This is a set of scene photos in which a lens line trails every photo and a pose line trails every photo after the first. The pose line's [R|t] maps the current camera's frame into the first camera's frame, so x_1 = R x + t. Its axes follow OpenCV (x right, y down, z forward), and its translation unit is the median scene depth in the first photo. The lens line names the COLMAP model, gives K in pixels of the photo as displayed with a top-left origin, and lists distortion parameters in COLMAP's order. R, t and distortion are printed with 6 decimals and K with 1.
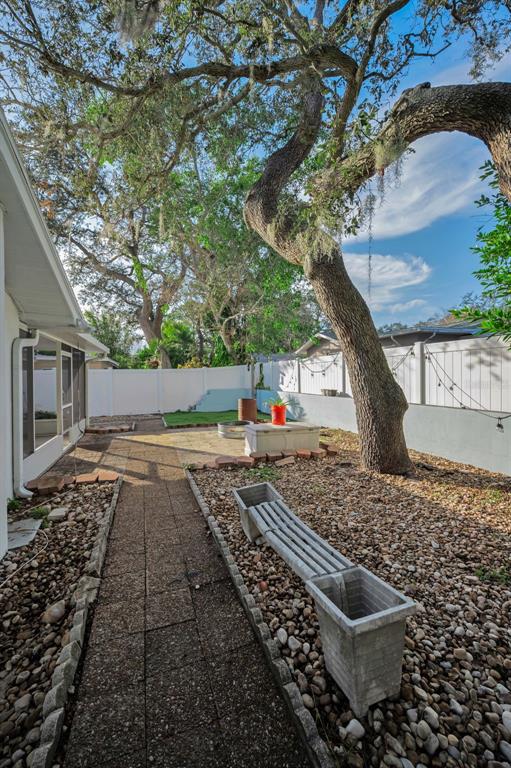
lens RADIAL K [[314.7, 0, 258.8], [0, 314.7, 382.3], [0, 0, 1]] dist [-0.000451, -0.000056]
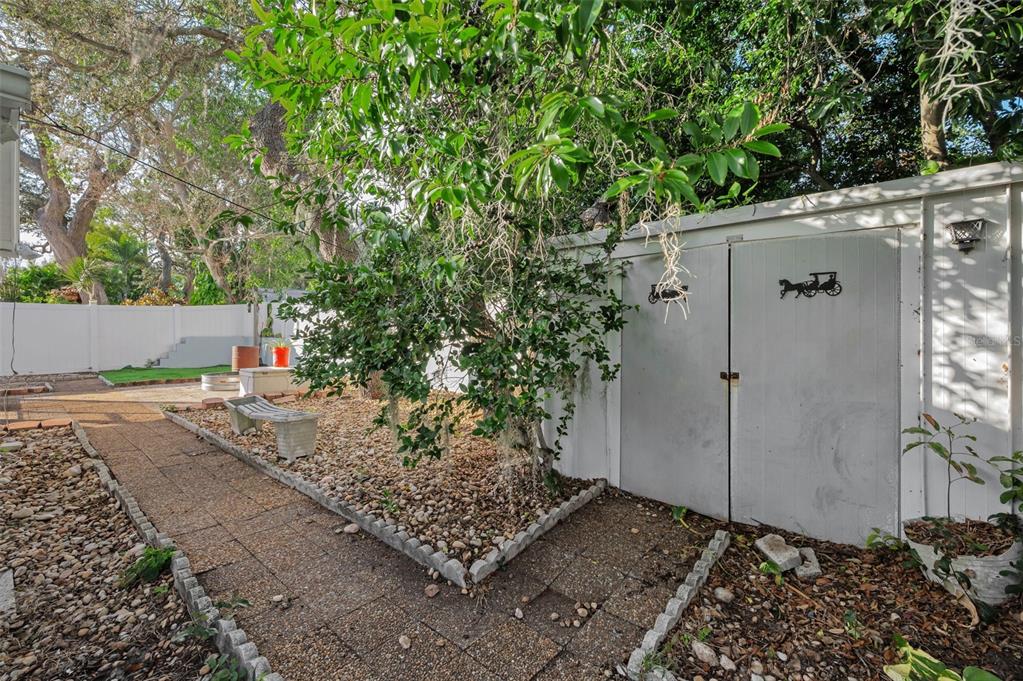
lens RADIAL K [[419.1, 0, 511.2], [0, 419.1, 331.3], [0, 0, 1]] dist [-0.000451, -0.000056]
pose [[0.868347, 0.014060, 0.495758, 0.017137], [-0.011601, 0.999900, -0.008038, 0.011738], [-0.495821, 0.001229, 0.868424, -0.220825]]
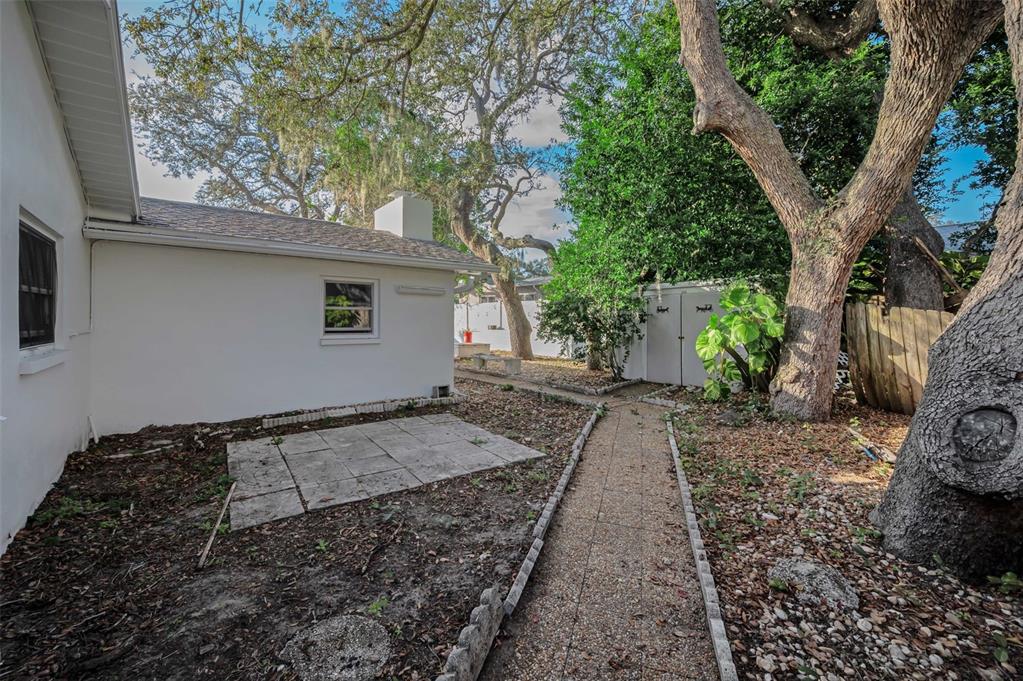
lens RADIAL K [[419.1, 0, 511.2], [0, 419.1, 331.3], [0, 0, 1]] dist [-0.000451, -0.000056]
pose [[0.938851, 0.012298, 0.344105, -0.227232], [-0.015160, 0.999869, 0.005628, 0.021058], [-0.343991, -0.010501, 0.938914, -0.576146]]
